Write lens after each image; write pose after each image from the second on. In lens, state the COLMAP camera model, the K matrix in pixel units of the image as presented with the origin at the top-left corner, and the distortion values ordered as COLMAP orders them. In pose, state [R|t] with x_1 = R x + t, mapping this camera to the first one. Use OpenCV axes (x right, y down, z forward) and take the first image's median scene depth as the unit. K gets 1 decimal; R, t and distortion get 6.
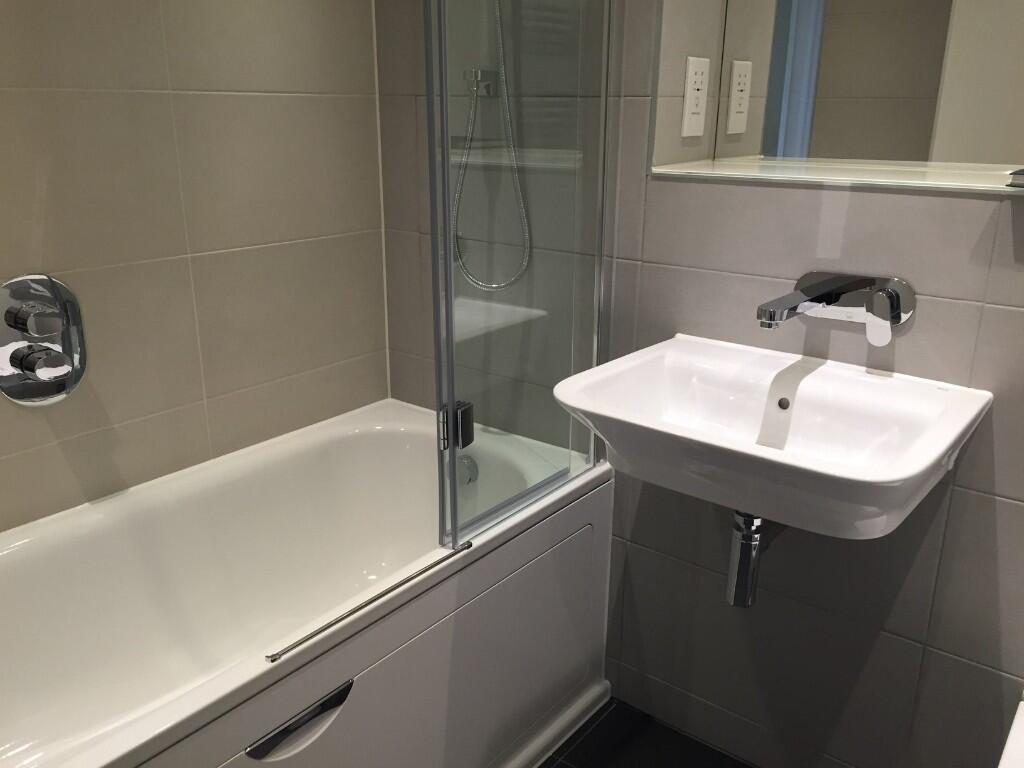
lens RADIAL K [[880.0, 0, 509.4], [0, 880.0, 384.6], [0, 0, 1]] dist [0.067638, -0.051408]
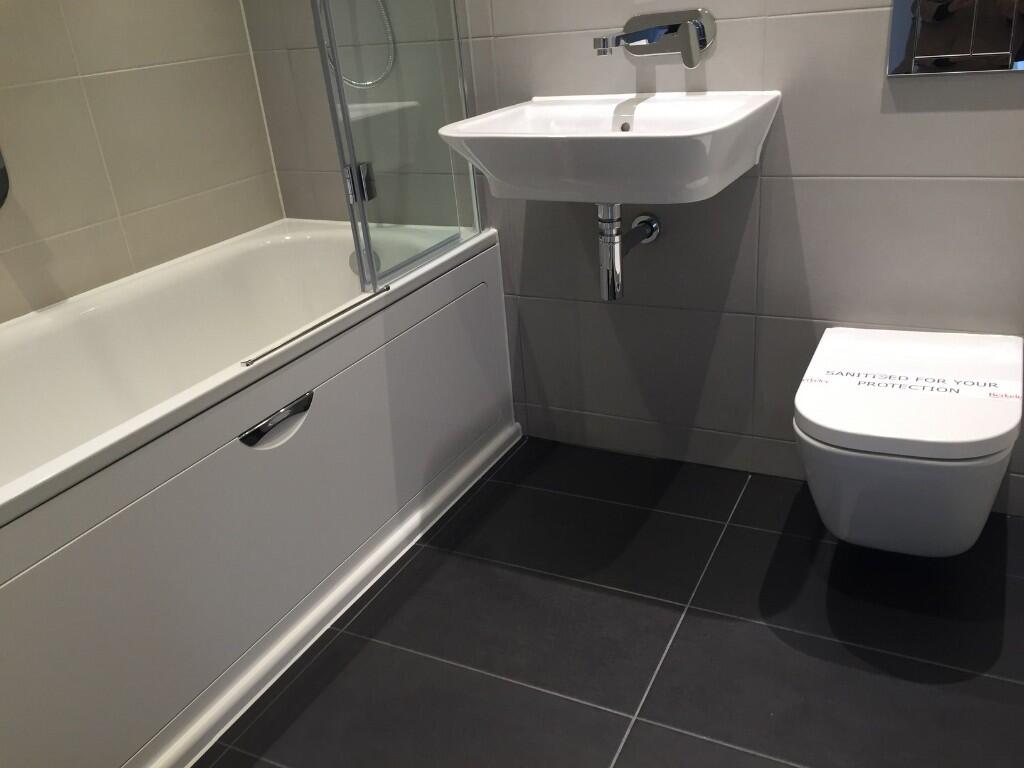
lens RADIAL K [[880.0, 0, 512.0], [0, 880.0, 380.6], [0, 0, 1]] dist [0.067638, -0.051408]
pose [[0.977961, -0.161479, 0.132352, -0.053511], [0.146778, 0.982552, 0.114228, 0.176432], [-0.148488, -0.092284, 0.984599, -0.185716]]
